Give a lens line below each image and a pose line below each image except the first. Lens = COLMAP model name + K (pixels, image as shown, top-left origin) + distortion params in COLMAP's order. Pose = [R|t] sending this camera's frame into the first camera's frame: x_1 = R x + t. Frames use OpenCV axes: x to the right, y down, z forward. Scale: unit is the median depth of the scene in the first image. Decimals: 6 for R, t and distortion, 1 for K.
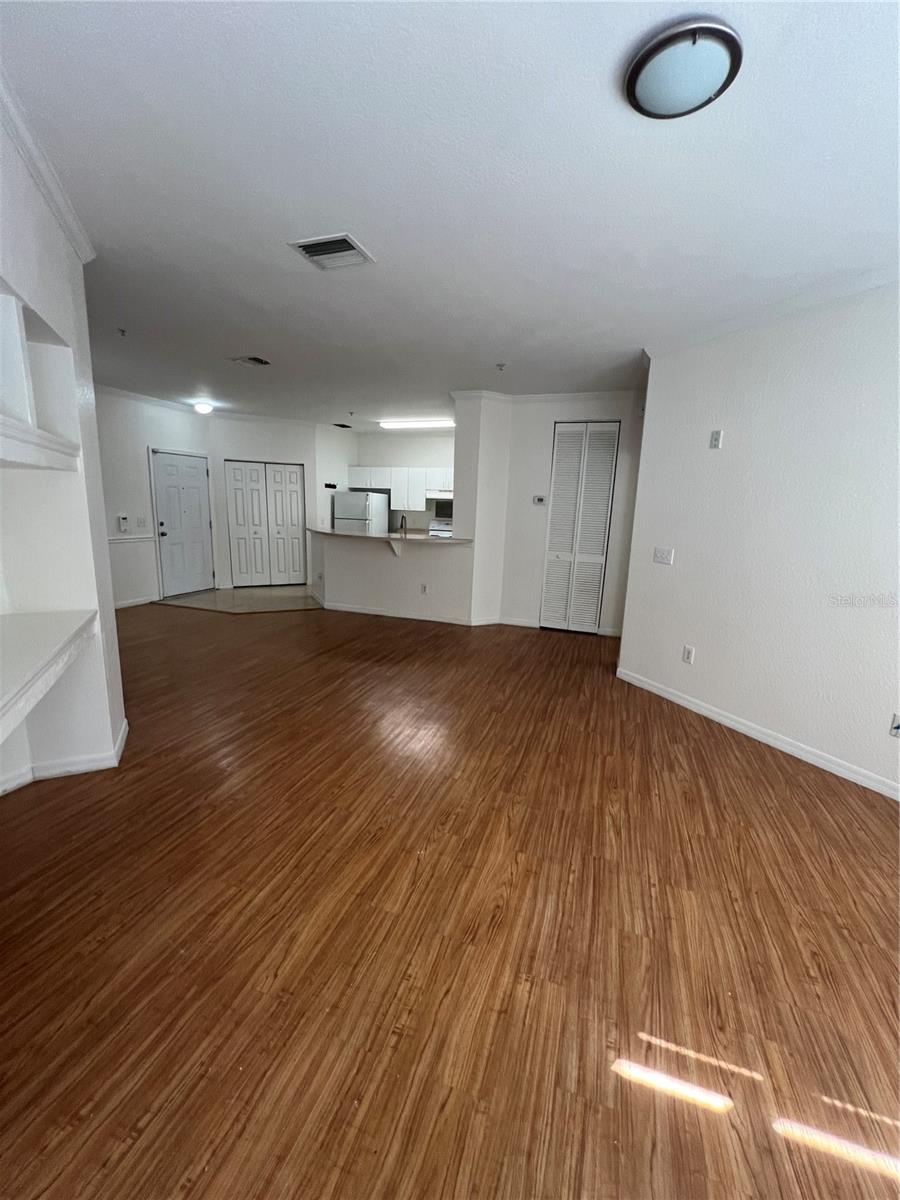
lens RADIAL K [[481.7, 0, 449.2], [0, 481.7, 595.4], [0, 0, 1]] dist [-0.003538, -0.000264]
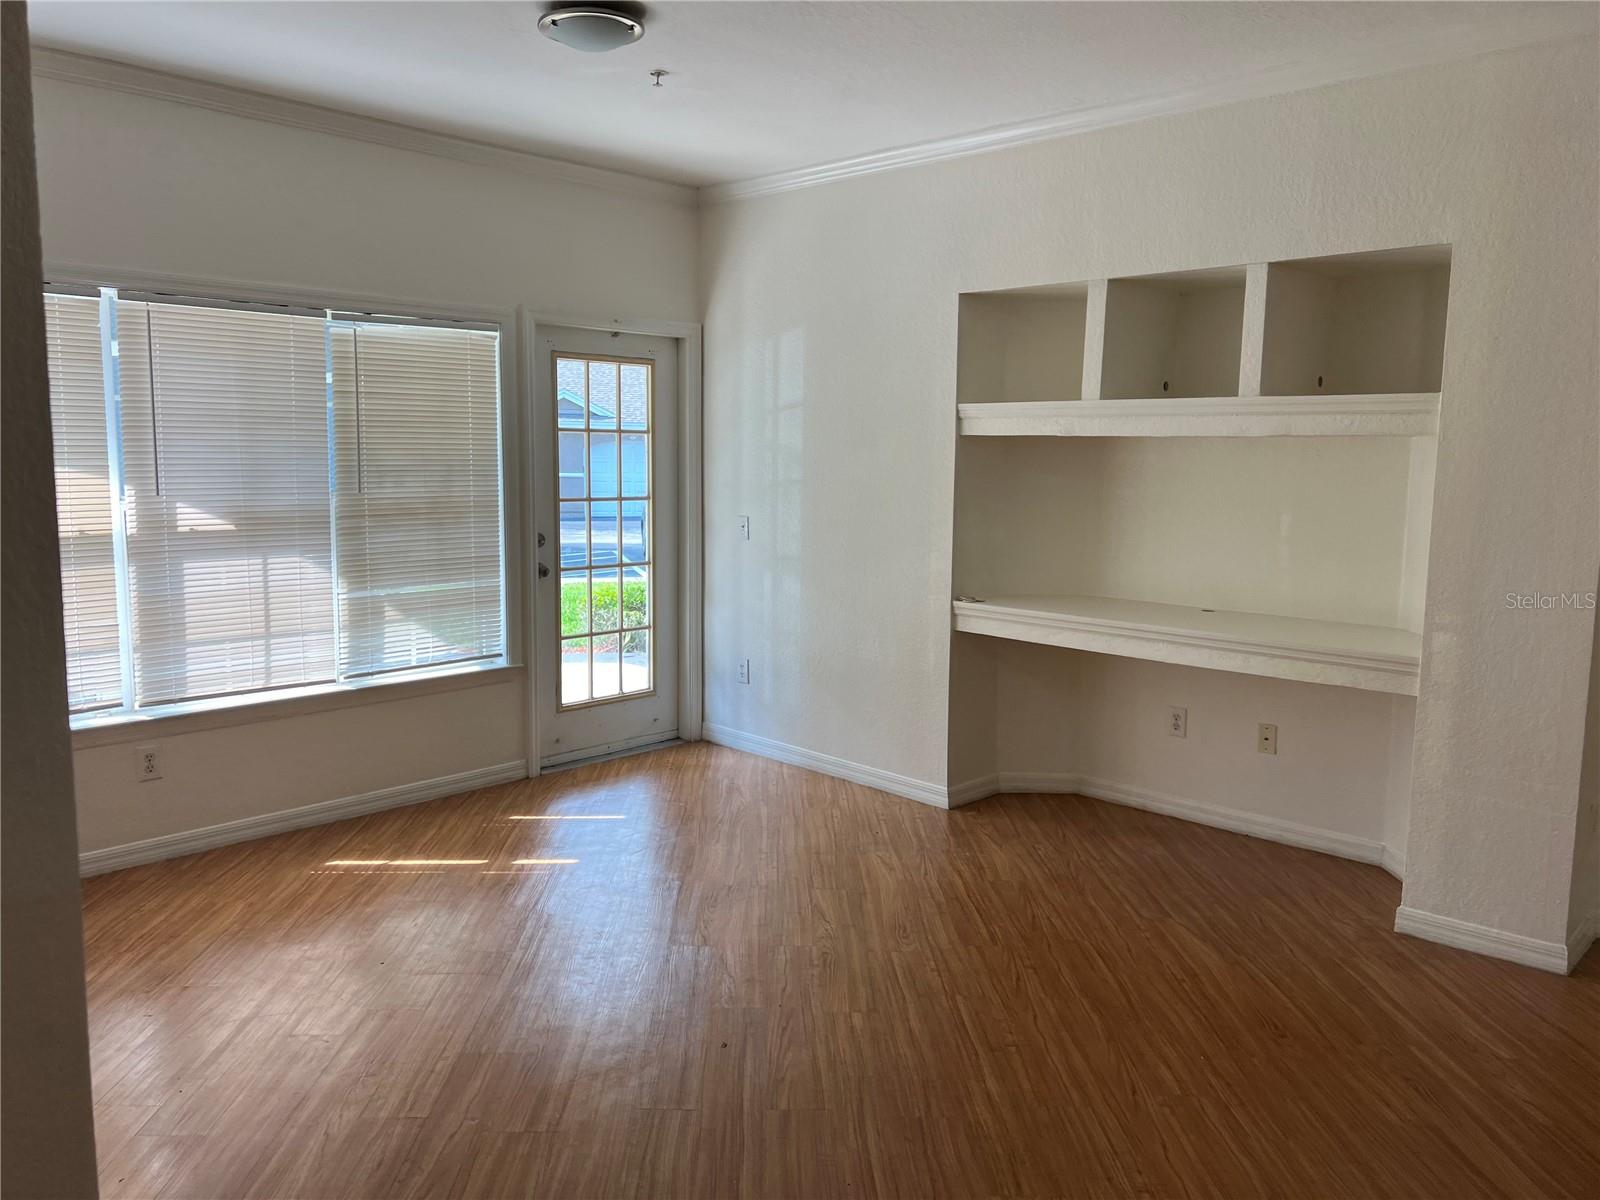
lens RADIAL K [[1198.1, 0, 799.8], [0, 1198.1, 590.2], [0, 0, 1]] dist [0.055851, -0.068646]
pose [[-0.934386, -0.002096, -0.356255, 0.317856], [-0.108033, 0.954565, 0.277731, -0.231239], [0.339487, 0.297996, -0.892159, 1.221175]]
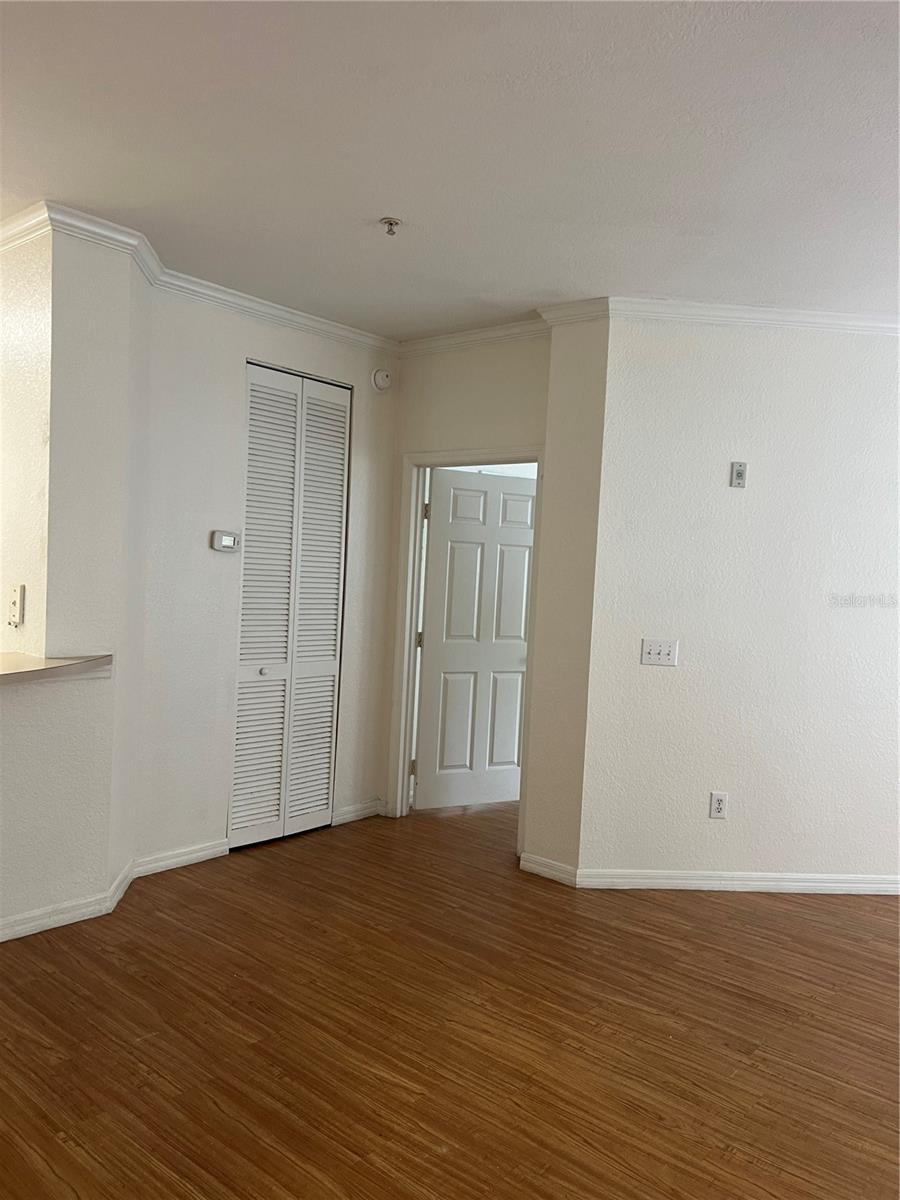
lens RADIAL K [[904.2, 0, 439.9], [0, 904.2, 603.2], [0, 0, 1]] dist [0.012131, -0.005882]
pose [[0.363261, -0.061927, 0.929627, -0.621635], [0.137226, 0.990463, 0.012357, -0.175424], [-0.921526, 0.123080, 0.368294, 0.751107]]
